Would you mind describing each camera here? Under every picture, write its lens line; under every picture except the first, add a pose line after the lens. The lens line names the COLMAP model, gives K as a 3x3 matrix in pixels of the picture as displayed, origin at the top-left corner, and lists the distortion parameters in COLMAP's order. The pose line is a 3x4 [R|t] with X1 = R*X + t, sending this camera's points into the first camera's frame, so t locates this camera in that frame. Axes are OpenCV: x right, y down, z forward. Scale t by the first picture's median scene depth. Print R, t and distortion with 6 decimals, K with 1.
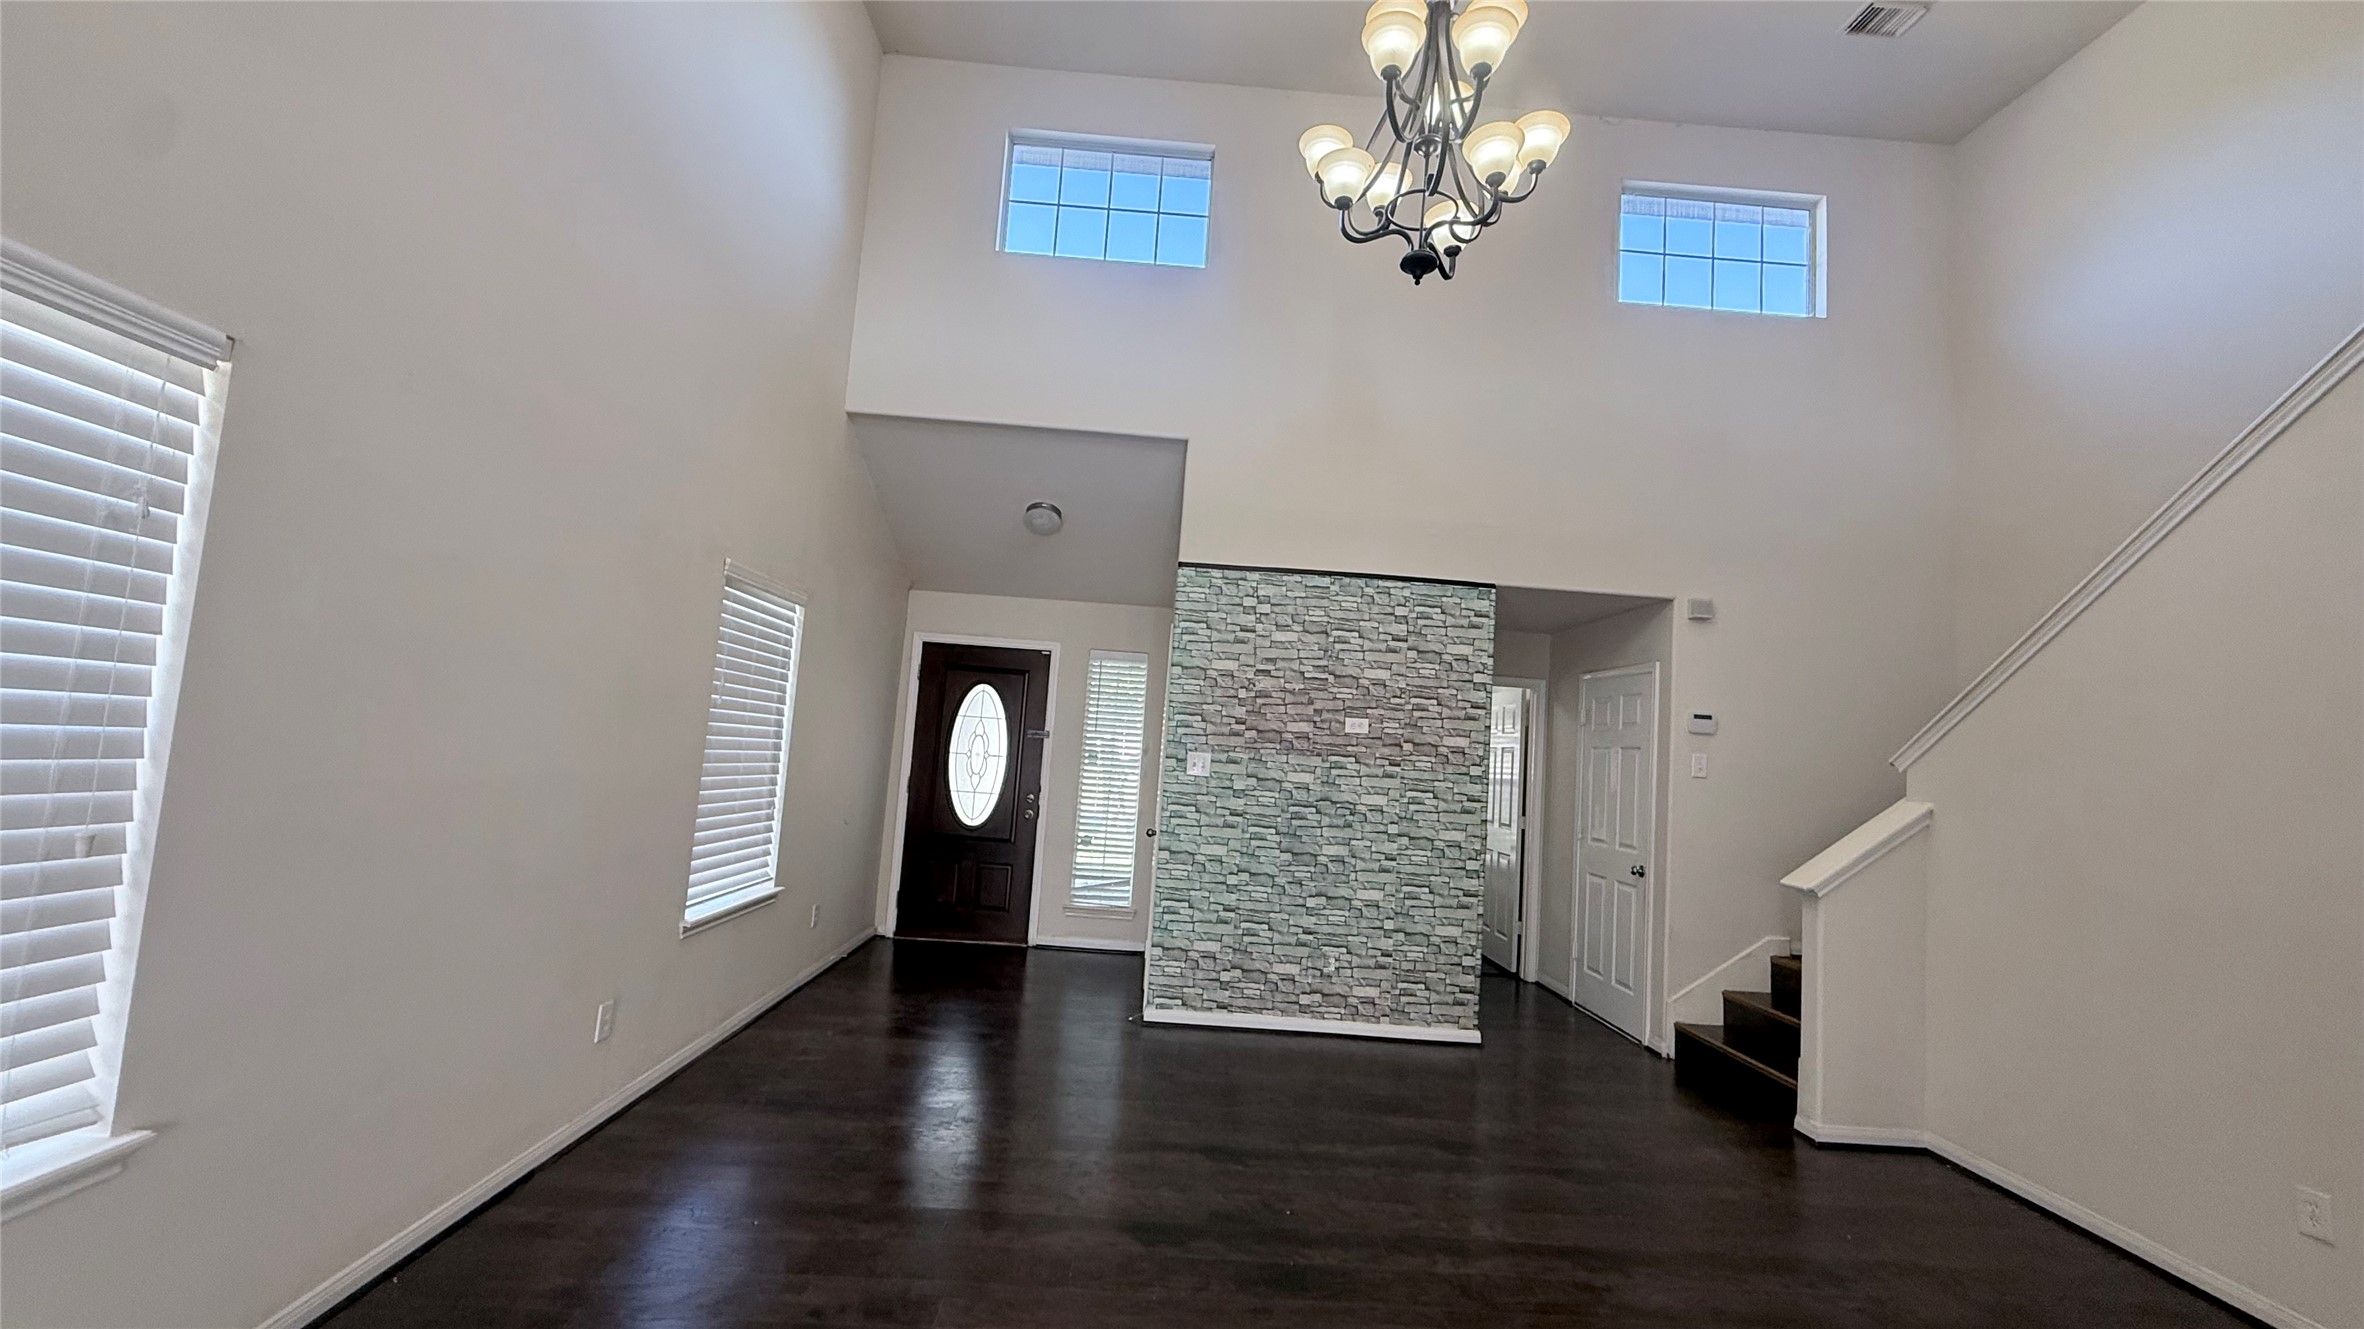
lens RADIAL K [[932.8, 0, 1174.8], [0, 932.8, 668.9], [0, 0, 1]] dist [0.003018, -0.000001]
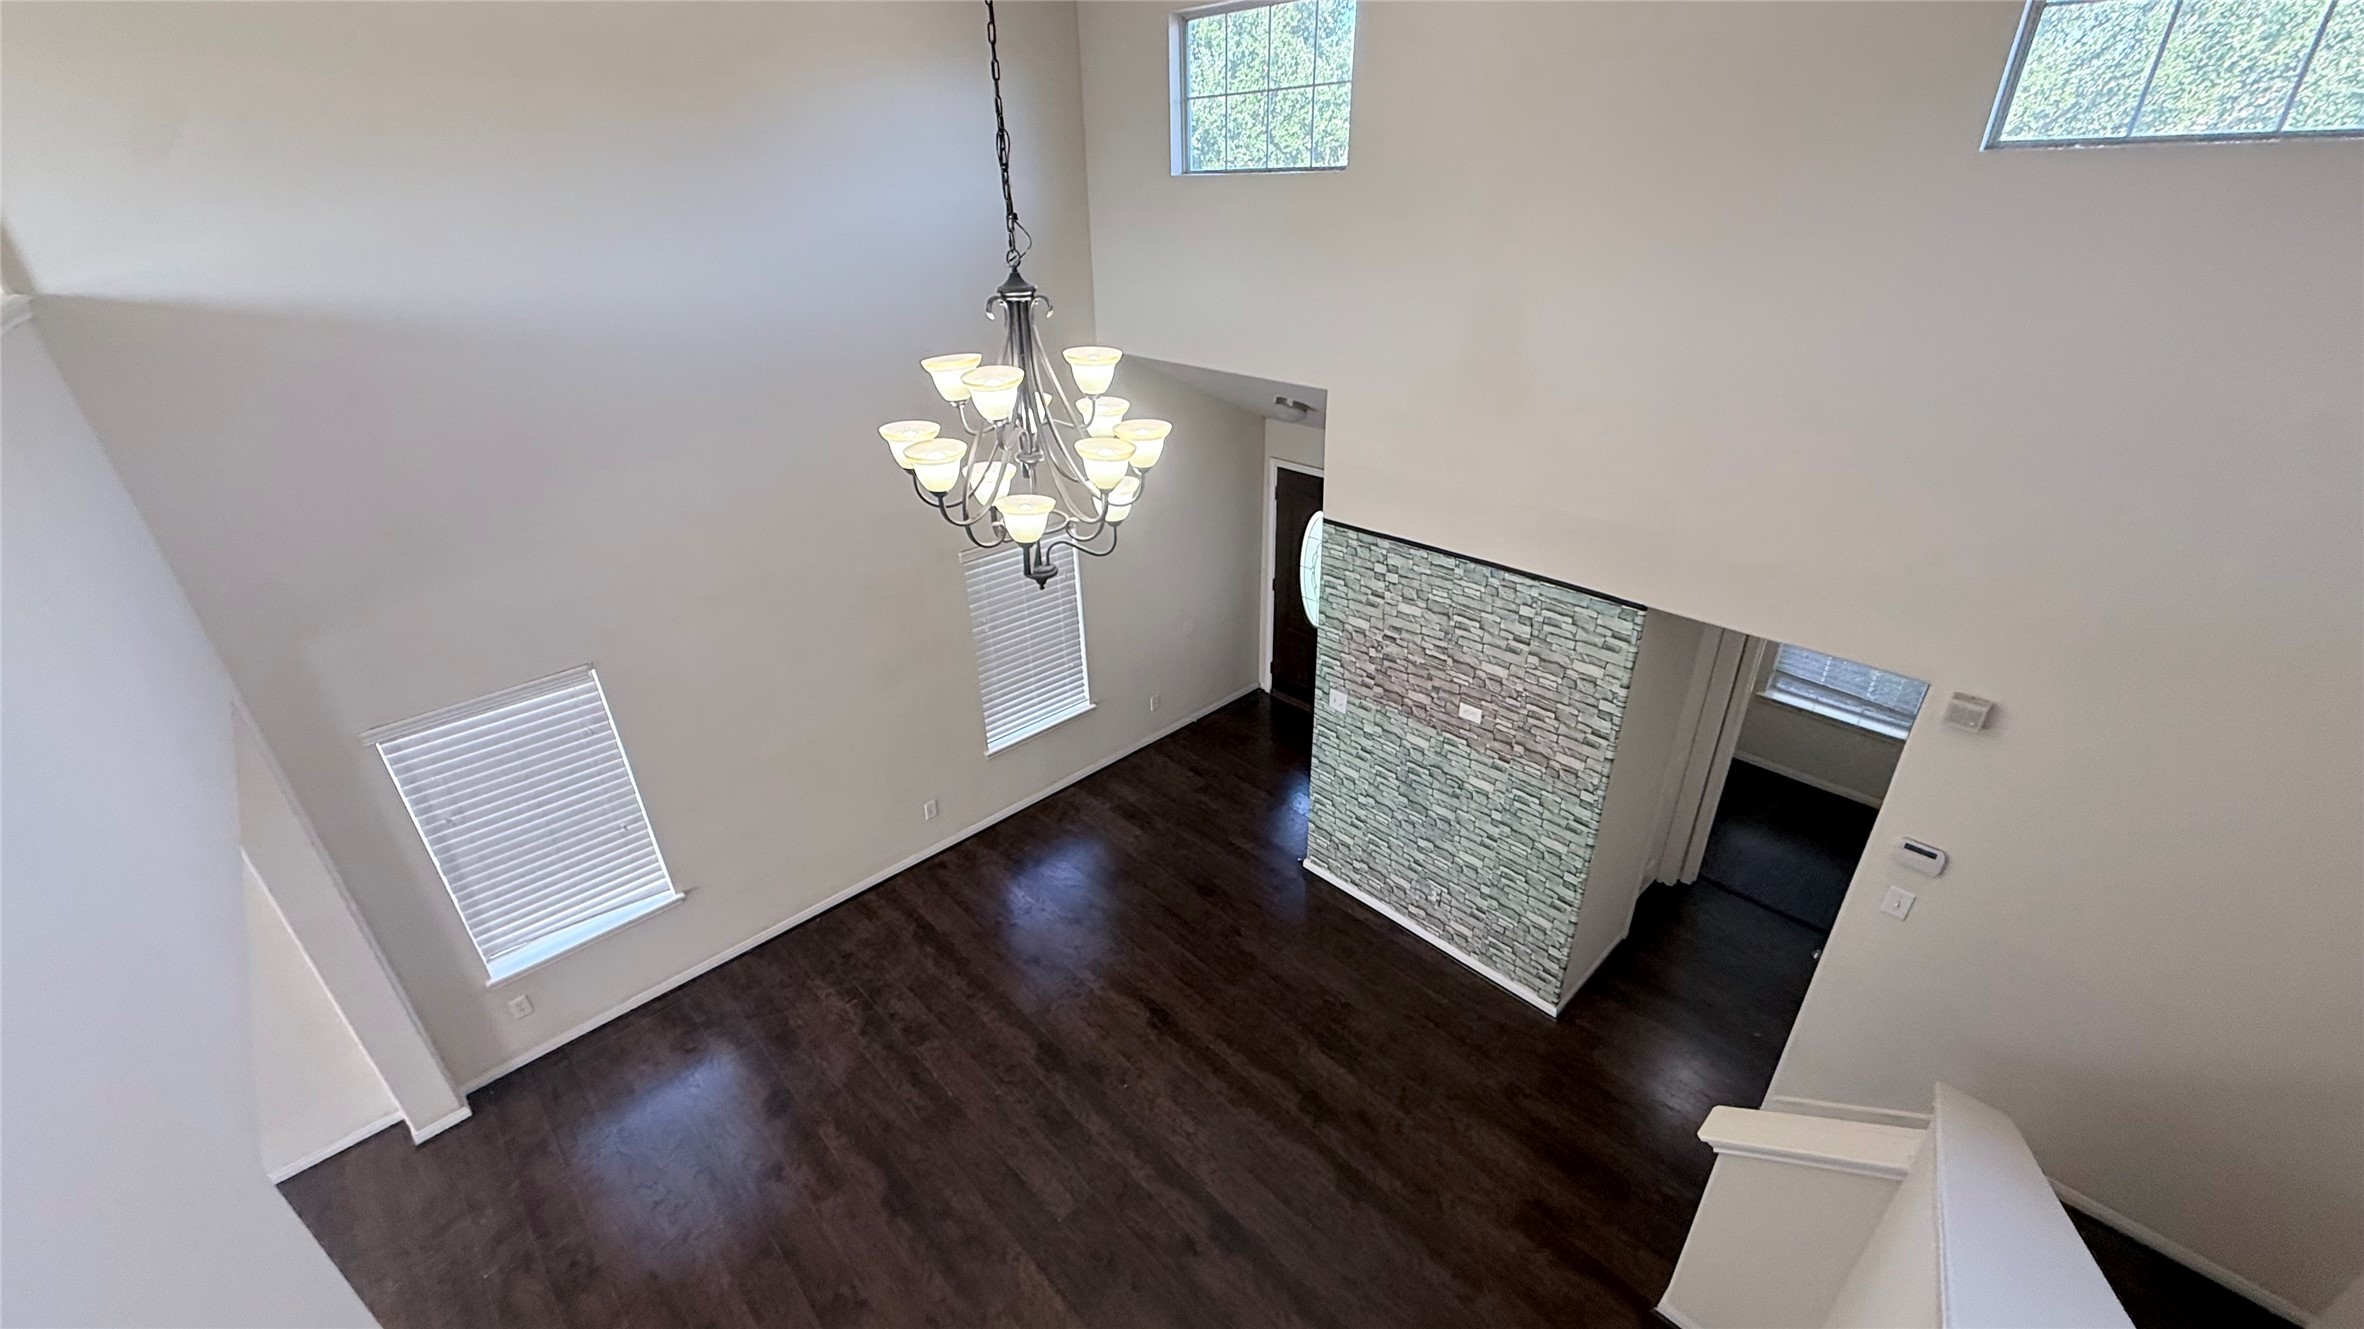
lens RADIAL K [[932.8, 0, 1185.6], [0, 932.8, 669.0], [0, 0, 1]] dist [0.003018, -0.000001]
pose [[0.666533, 0.271927, -0.694111, 0.650761], [0.128534, 0.875233, 0.466312, -0.461407], [0.734311, -0.400029, 0.548419, 0.277094]]
